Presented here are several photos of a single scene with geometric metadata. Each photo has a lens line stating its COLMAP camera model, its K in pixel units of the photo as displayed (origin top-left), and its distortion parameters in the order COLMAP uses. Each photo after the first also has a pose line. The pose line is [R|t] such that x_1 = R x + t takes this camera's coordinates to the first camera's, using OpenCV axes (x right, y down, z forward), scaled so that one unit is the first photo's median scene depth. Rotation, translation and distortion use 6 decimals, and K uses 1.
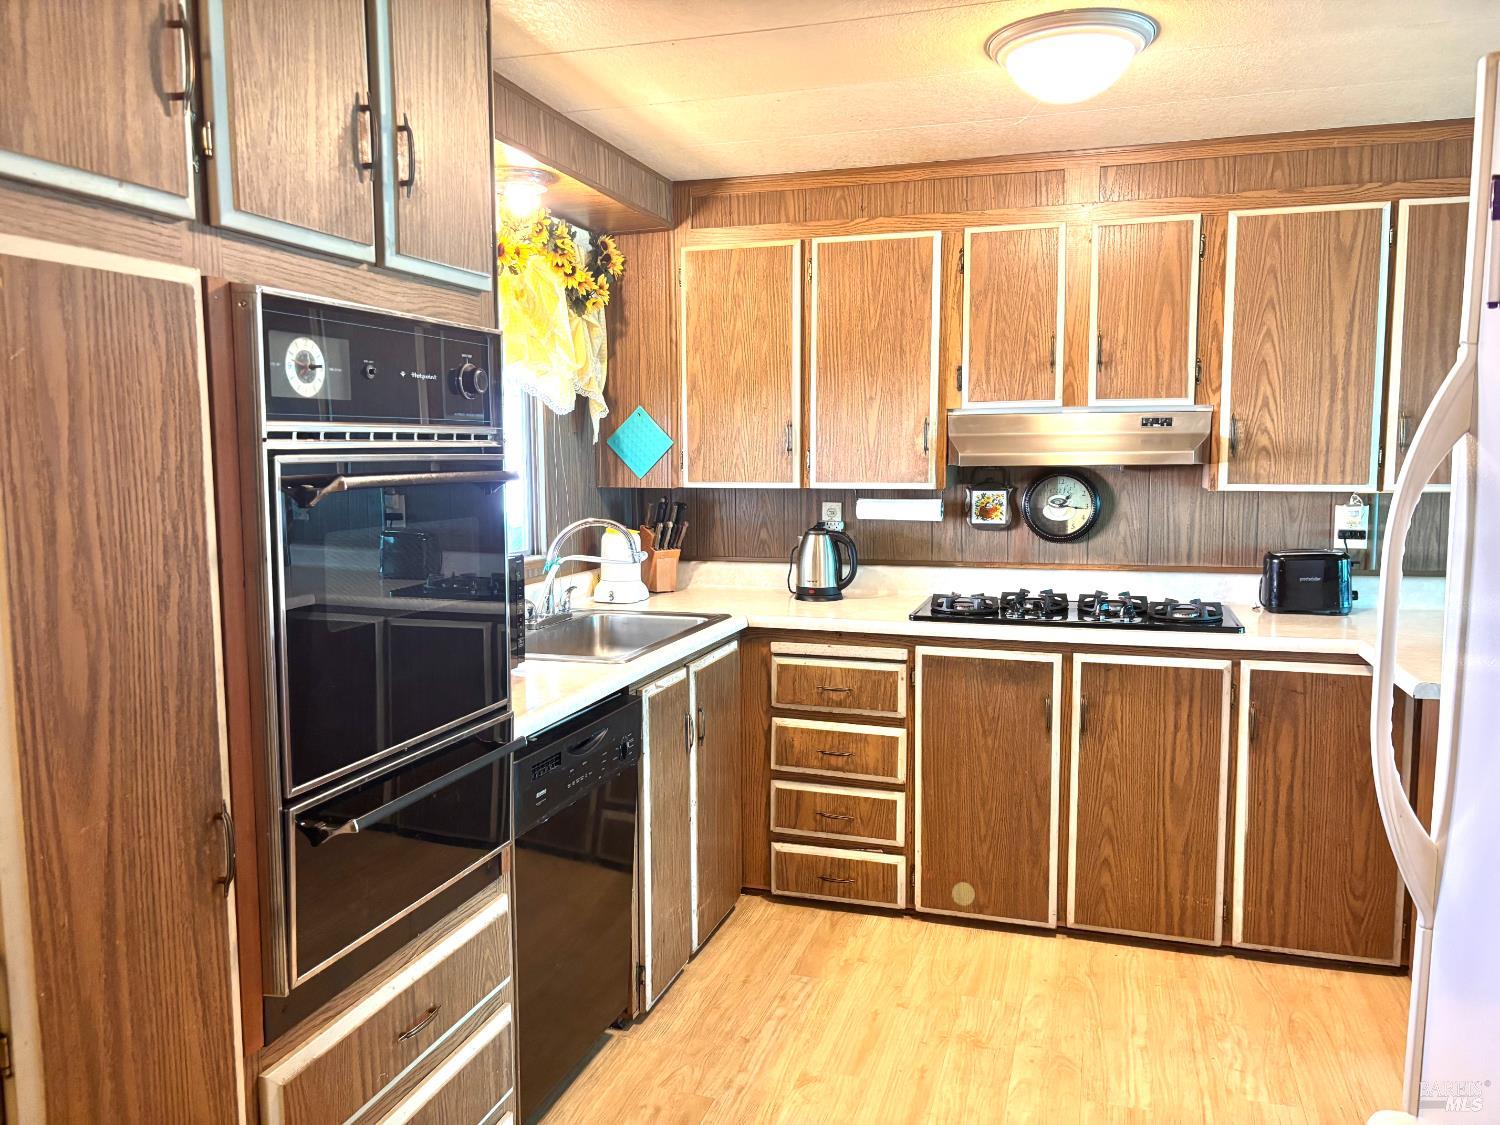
lens RADIAL K [[1115.0, 0, 750.0], [0, 1115.0, 562.5], [0, 0, 1]] dist [0.054482, -0.078777]
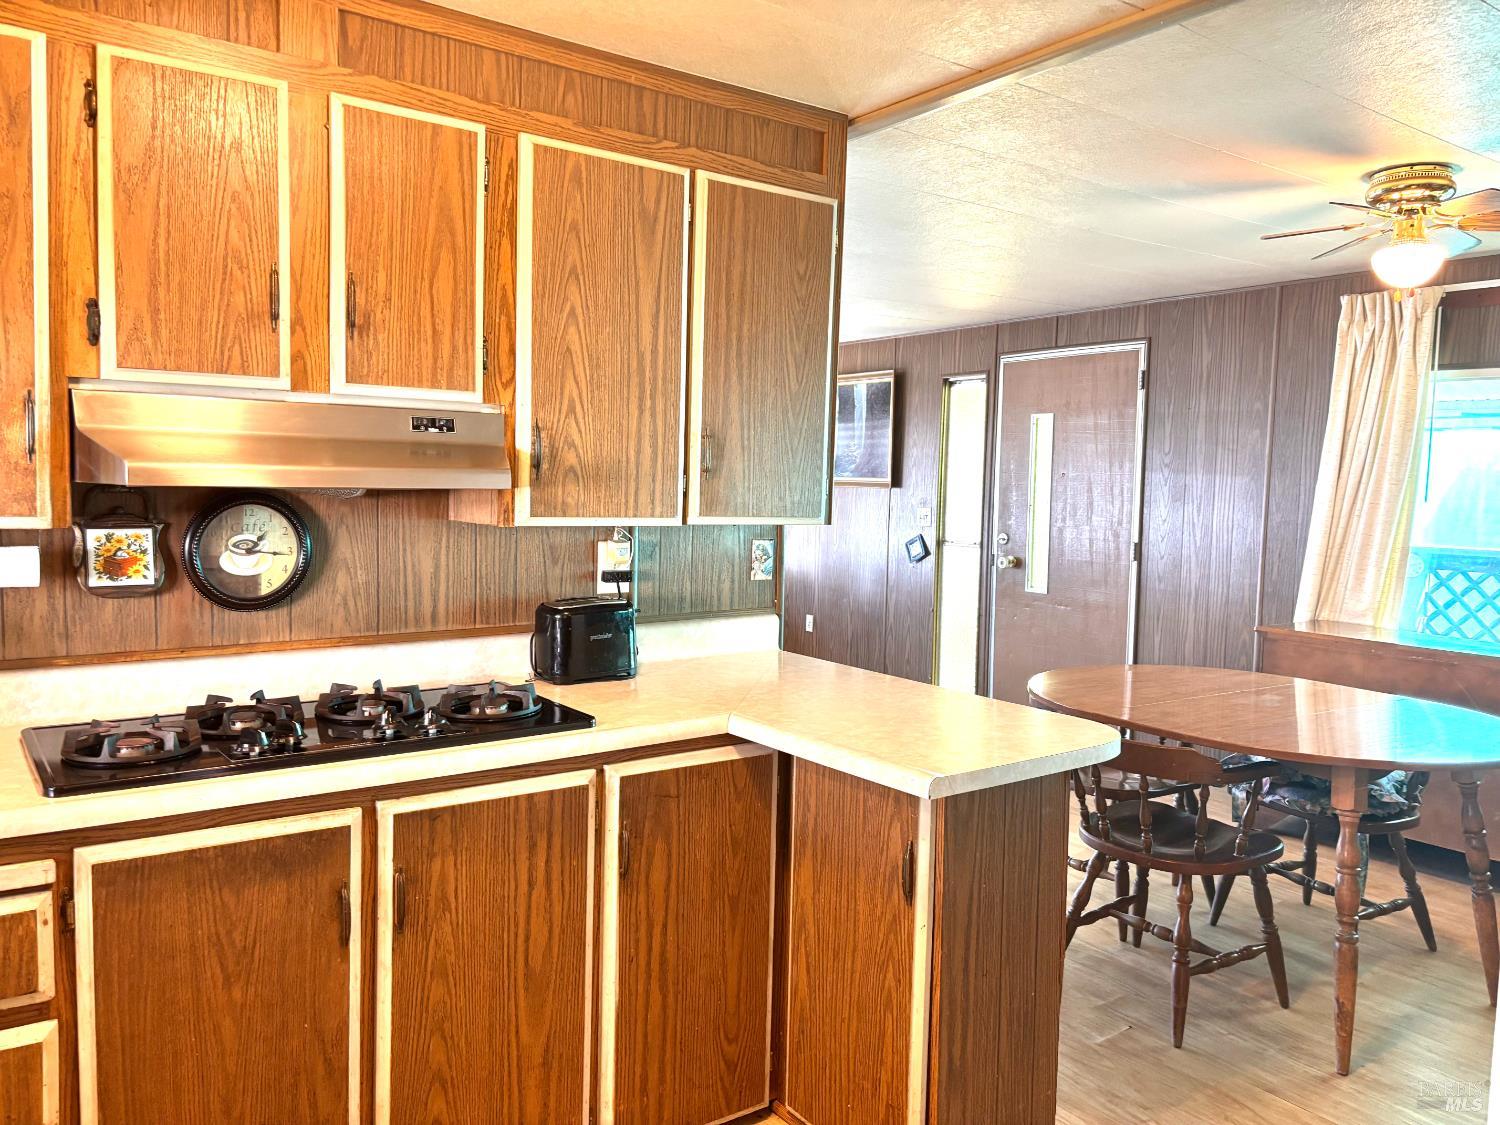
lens RADIAL K [[1143.5, 0, 750.0], [0, 1143.5, 562.5], [0, 0, 1]] dist [0.045488, -0.063090]
pose [[0.592465, -0.041516, 0.804525, -0.080342], [0.054255, 0.998460, 0.011570, -0.042132], [-0.803767, 0.036795, 0.593806, 0.457881]]
